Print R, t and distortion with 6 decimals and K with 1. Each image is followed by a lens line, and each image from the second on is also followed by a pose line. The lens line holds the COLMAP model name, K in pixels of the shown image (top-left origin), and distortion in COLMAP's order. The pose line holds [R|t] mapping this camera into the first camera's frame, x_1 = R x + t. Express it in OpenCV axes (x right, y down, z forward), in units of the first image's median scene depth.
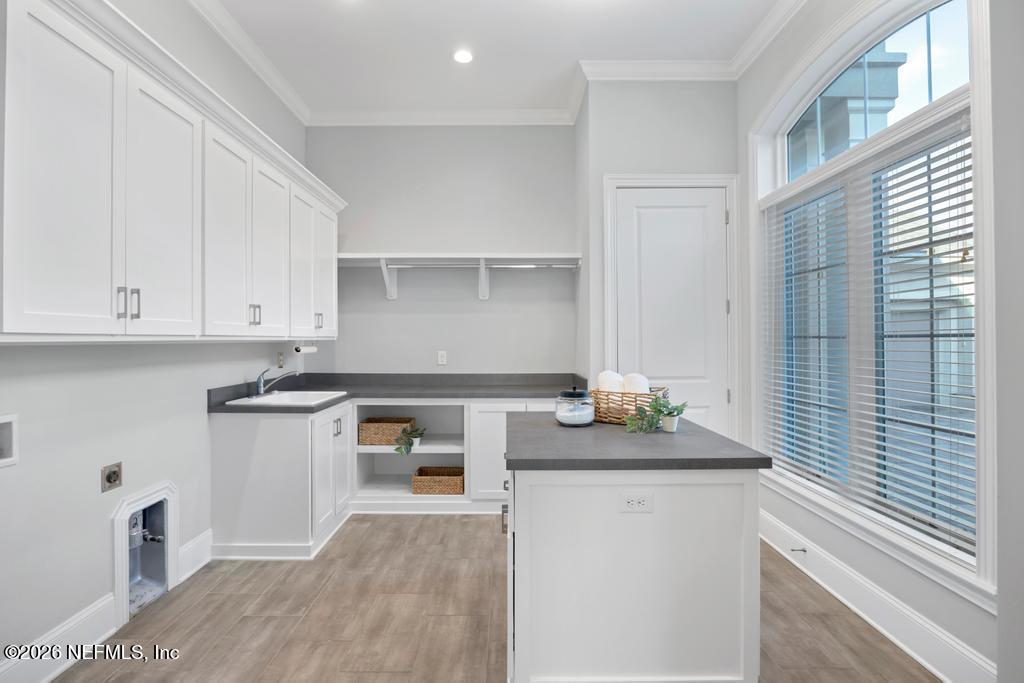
lens RADIAL K [[491.7, 0, 510.5], [0, 491.7, 340.2], [0, 0, 1]] dist [-0.013419, -0.000396]
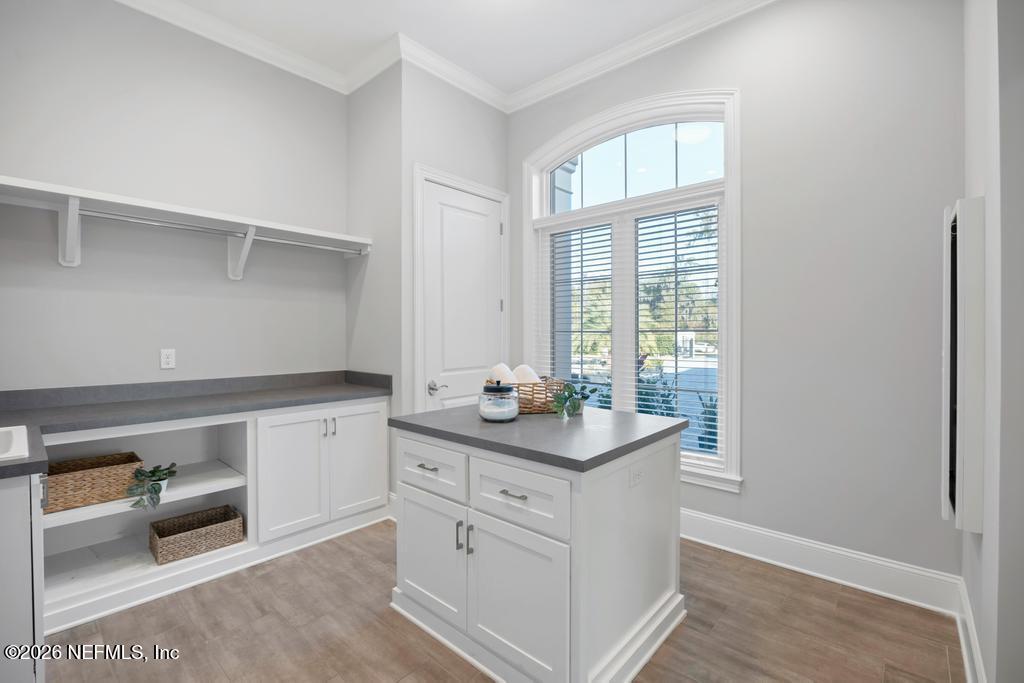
lens RADIAL K [[456.8, 0, 512.0], [0, 456.8, 337.6], [0, 0, 1]] dist [-0.019441, 0.001092]
pose [[0.659497, -0.005054, 0.751690, -0.360652], [-0.000925, 0.999971, 0.007536, 0.000879], [-0.751706, -0.005666, 0.659474, 0.259430]]
